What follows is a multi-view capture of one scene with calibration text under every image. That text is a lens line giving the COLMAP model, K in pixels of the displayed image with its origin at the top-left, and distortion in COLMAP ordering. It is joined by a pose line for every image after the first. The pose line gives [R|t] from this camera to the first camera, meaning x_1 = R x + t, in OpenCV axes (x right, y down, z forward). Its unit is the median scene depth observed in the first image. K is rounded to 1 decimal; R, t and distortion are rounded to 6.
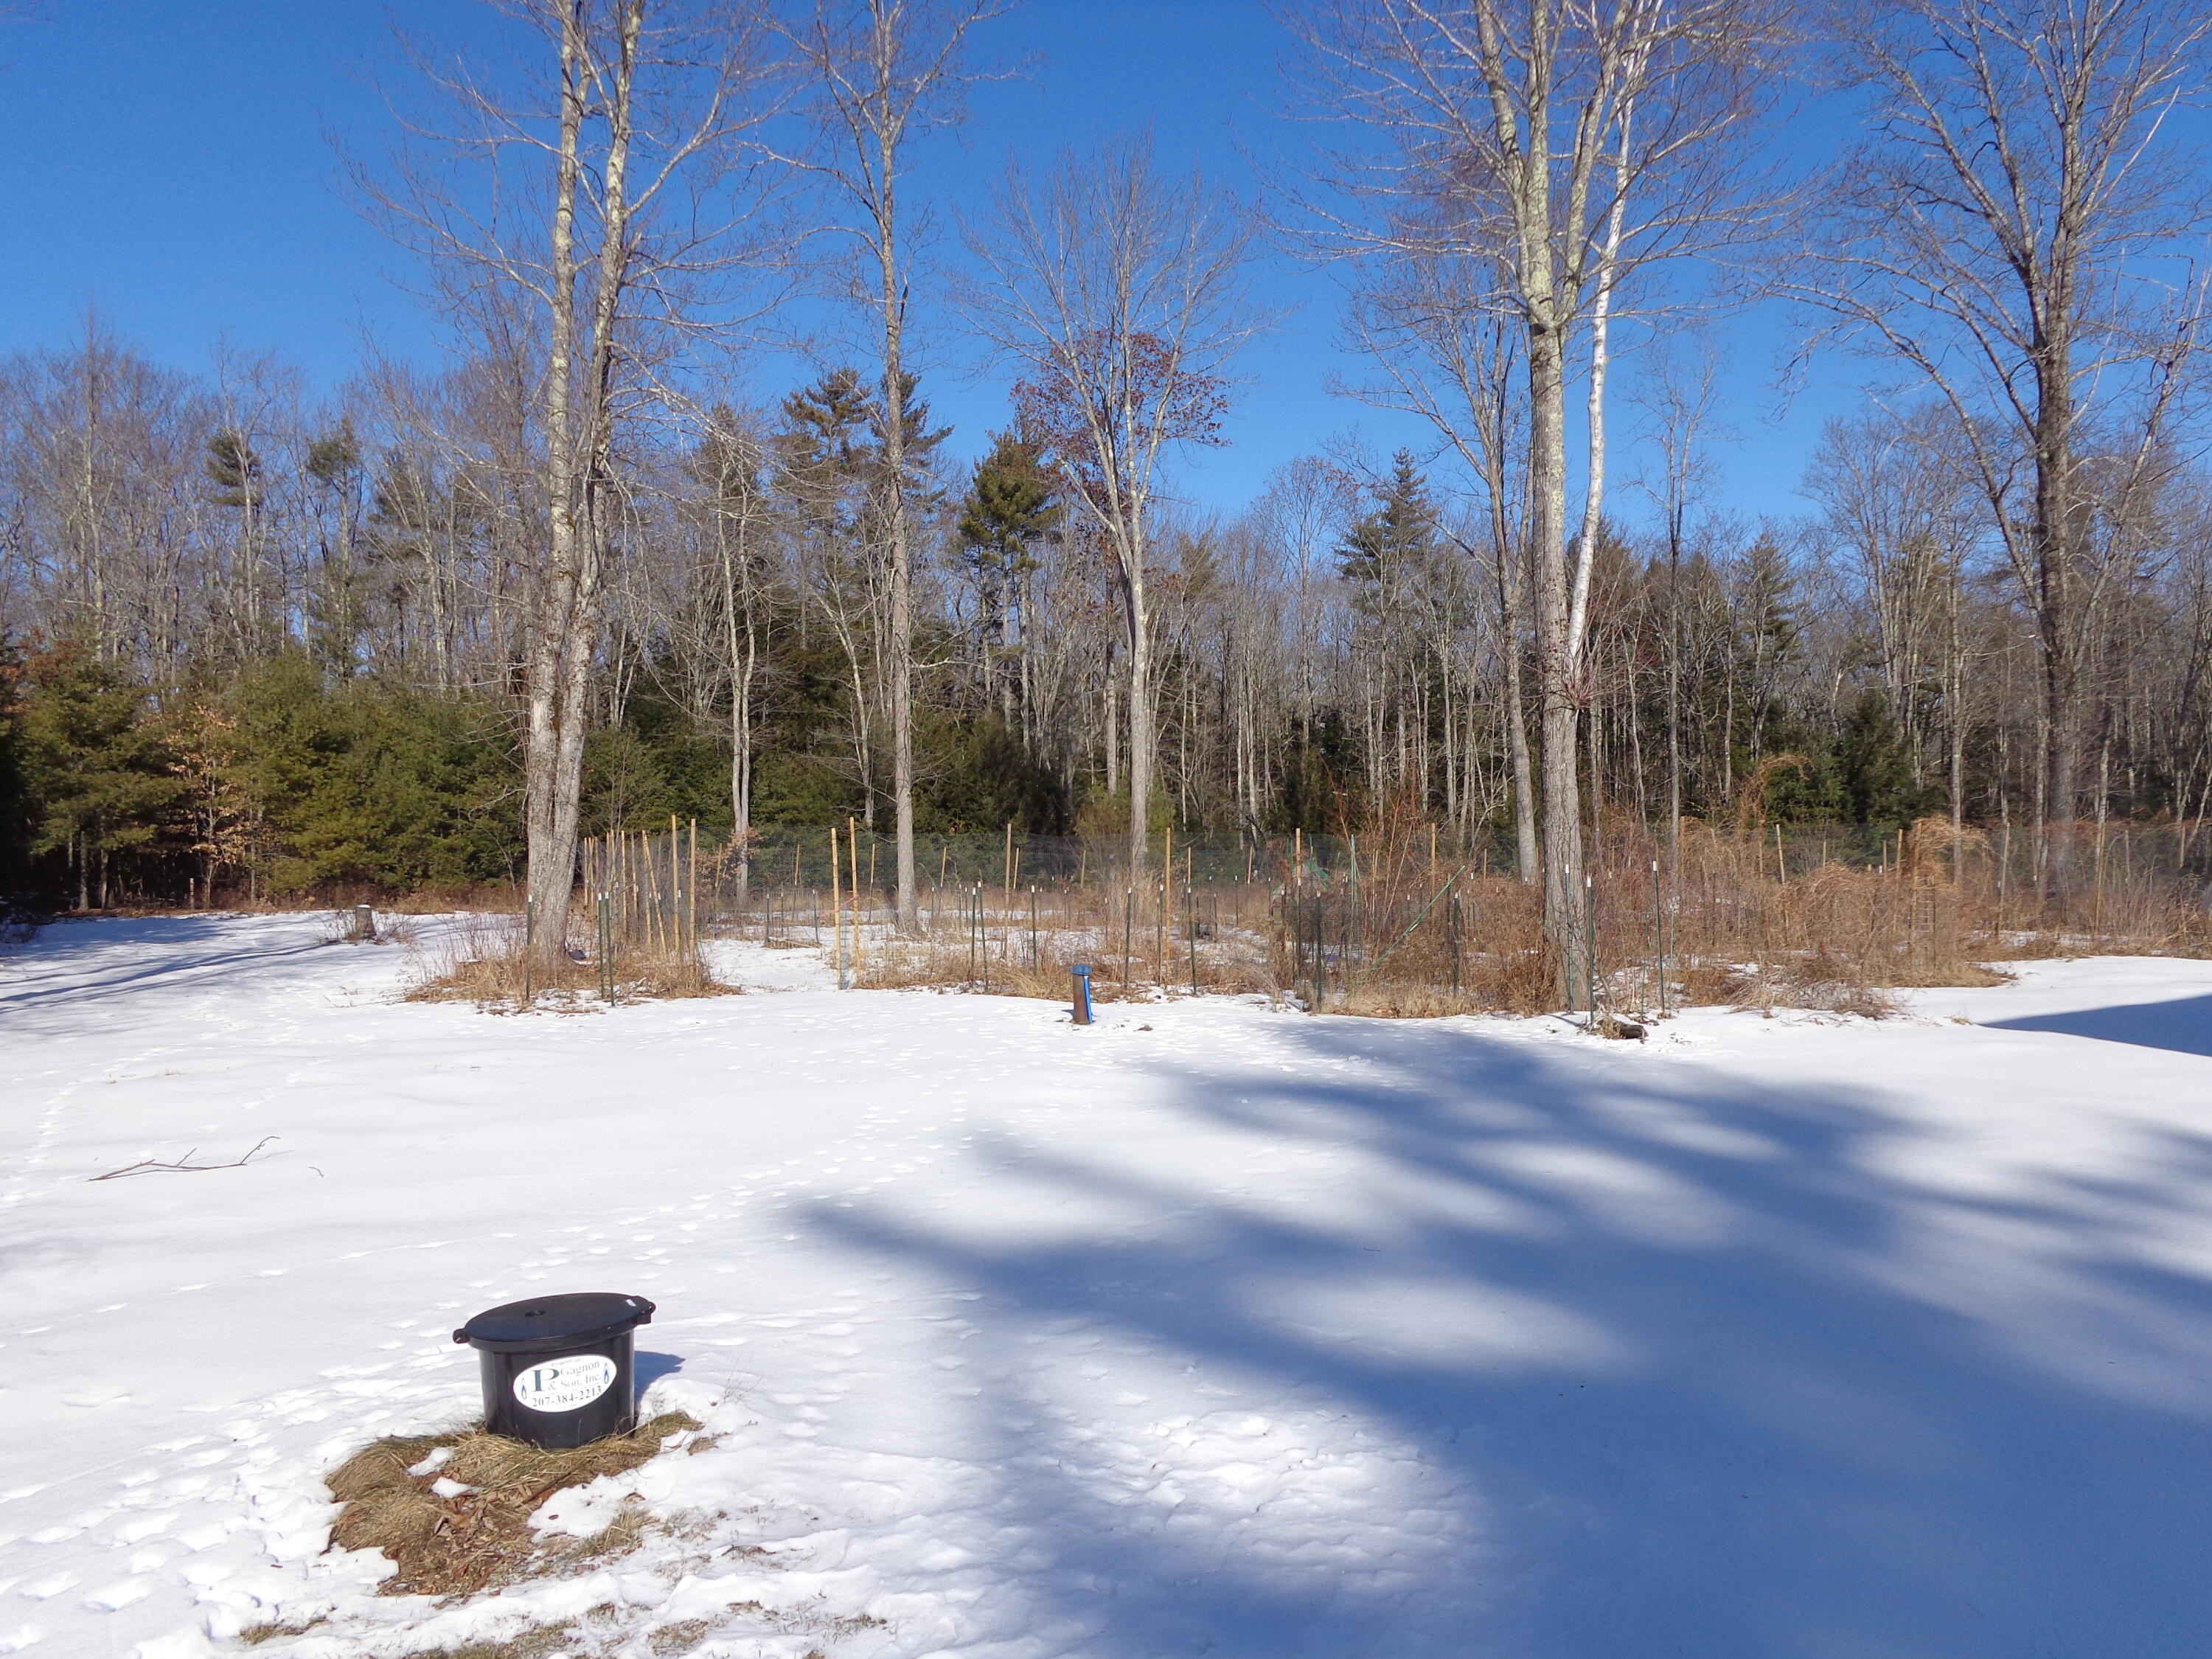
lens RADIAL K [[1652.9, 0, 1102.9], [0, 1652.9, 831.6], [0, 0, 1]] dist [0.001200, -0.001050]
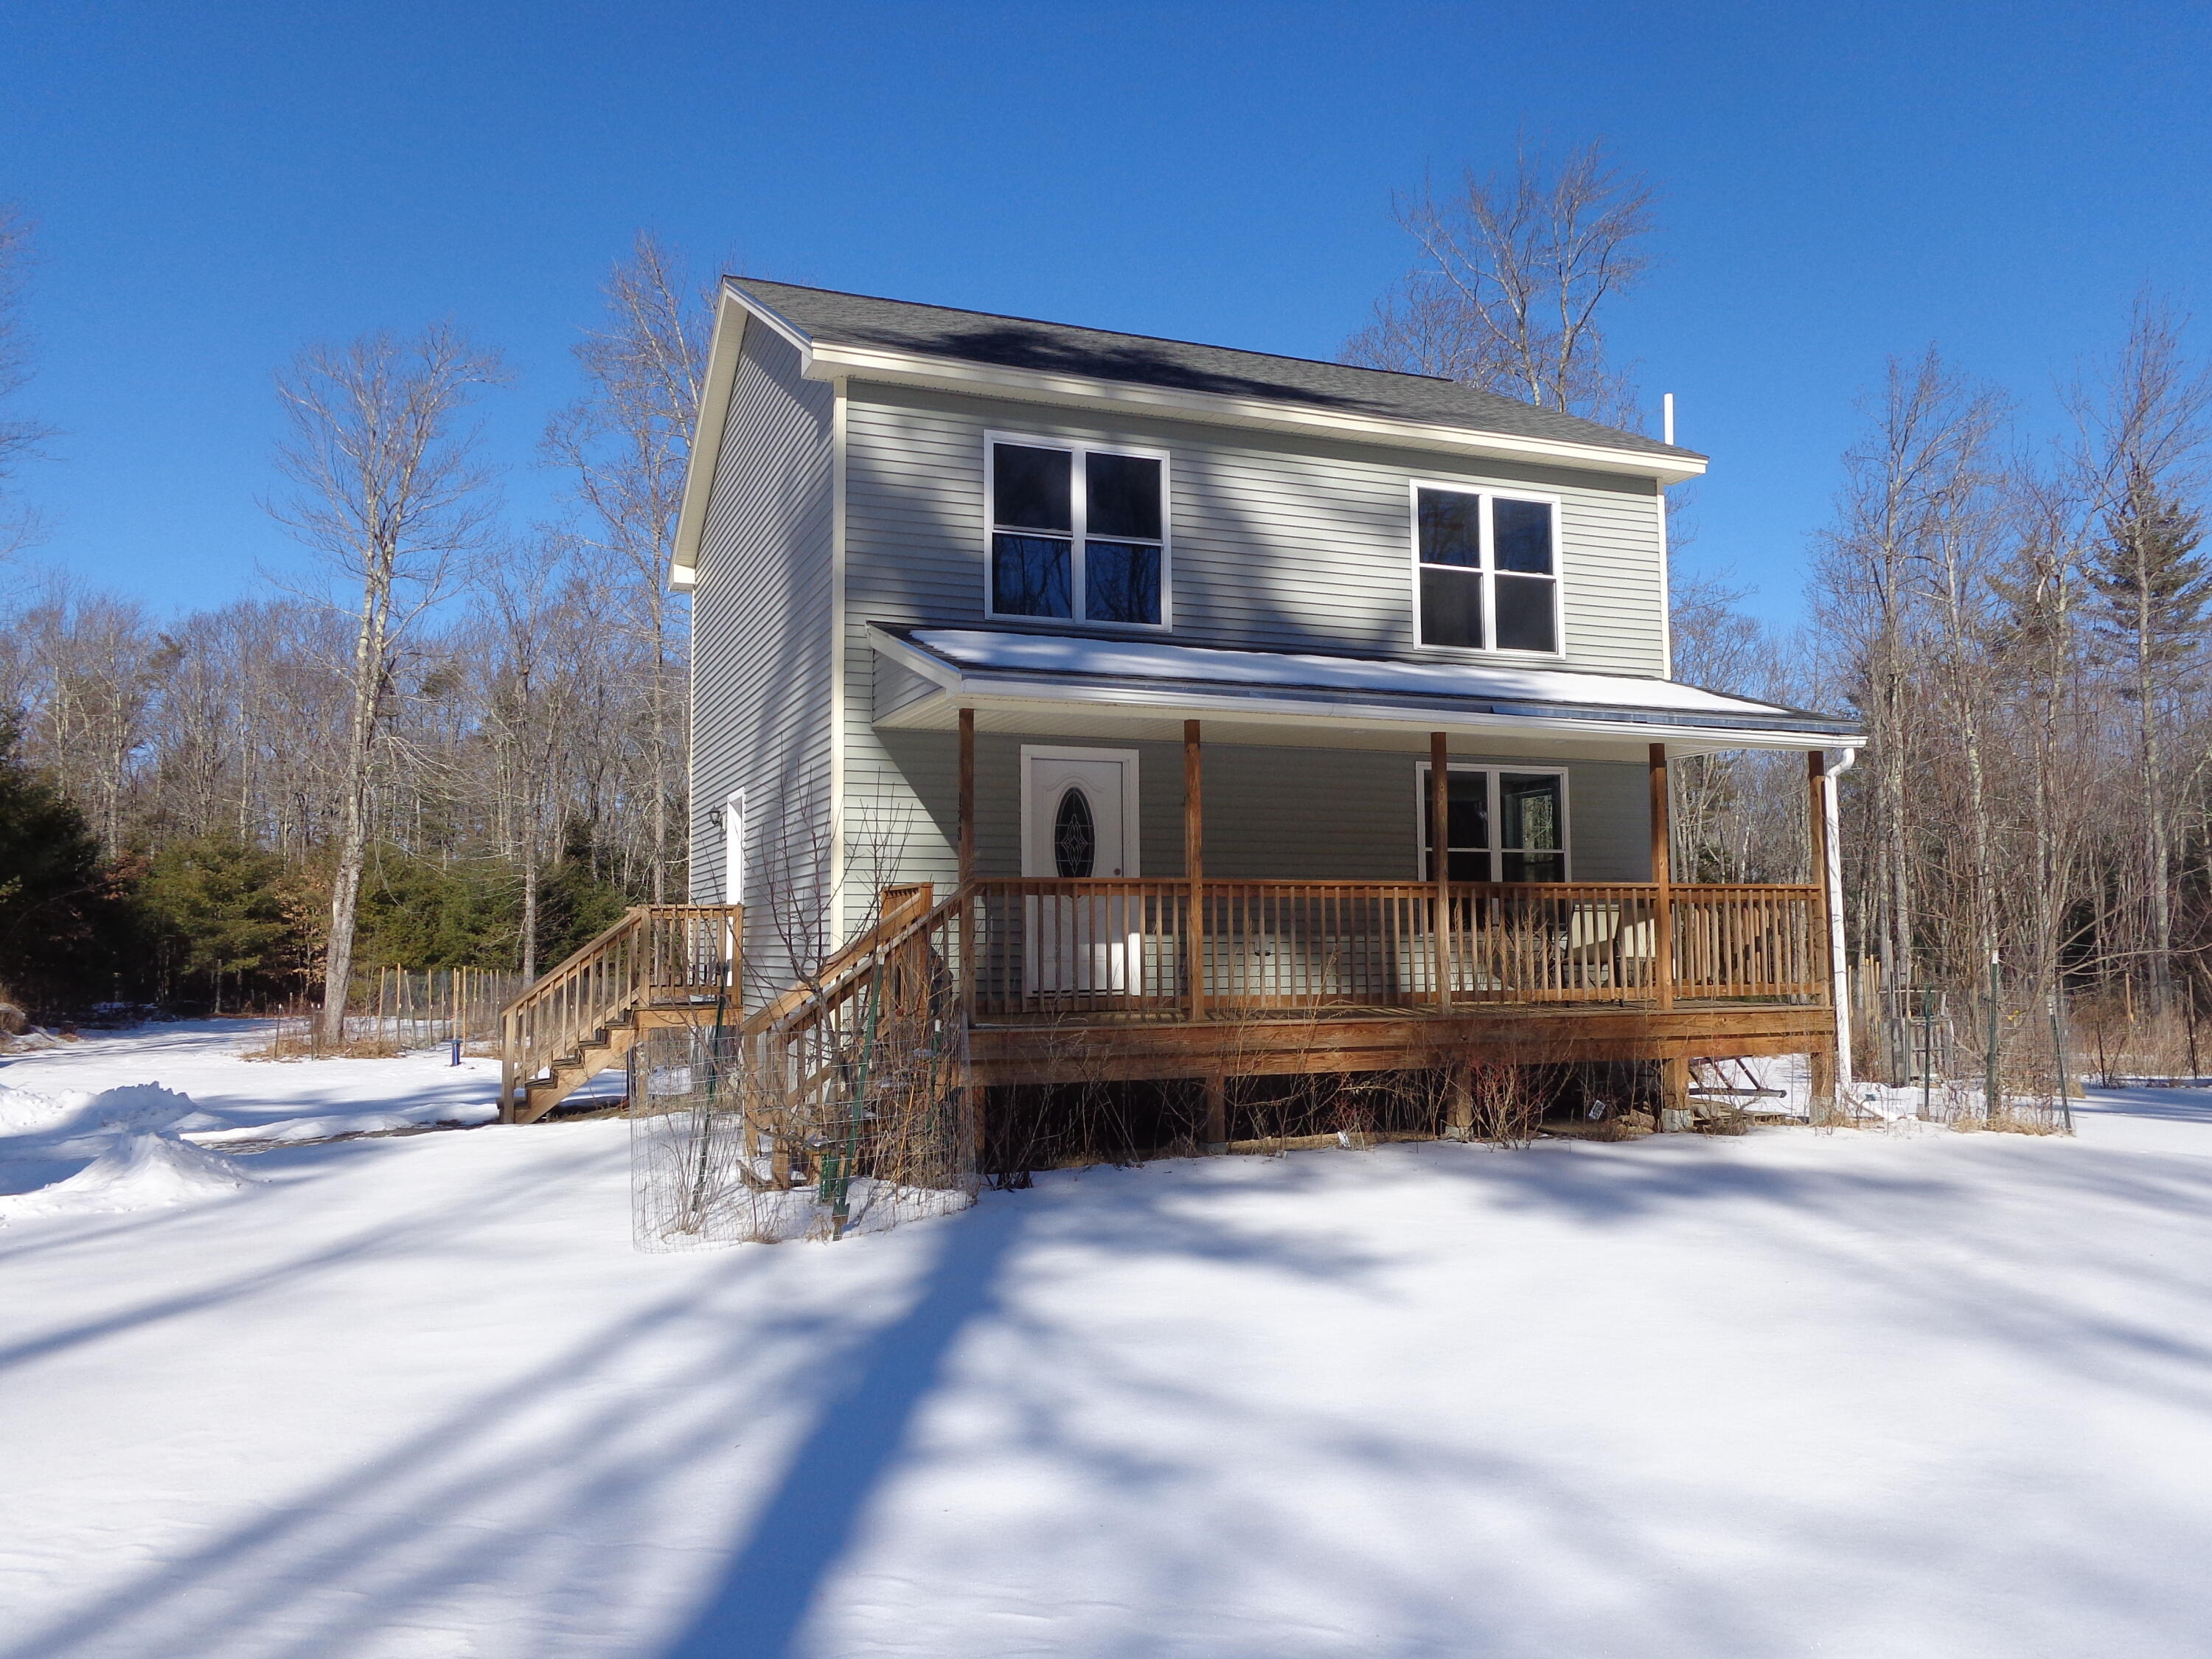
lens RADIAL K [[1652.9, 0, 1108.4], [0, 1652.9, 824.0], [0, 0, 1]] dist [0.001200, -0.001050]
pose [[0.990983, -0.001494, -0.133978, 0.344563], [-0.010117, 0.996249, -0.085941, -0.001604], [0.133604, 0.086521, 0.987251, -0.334332]]
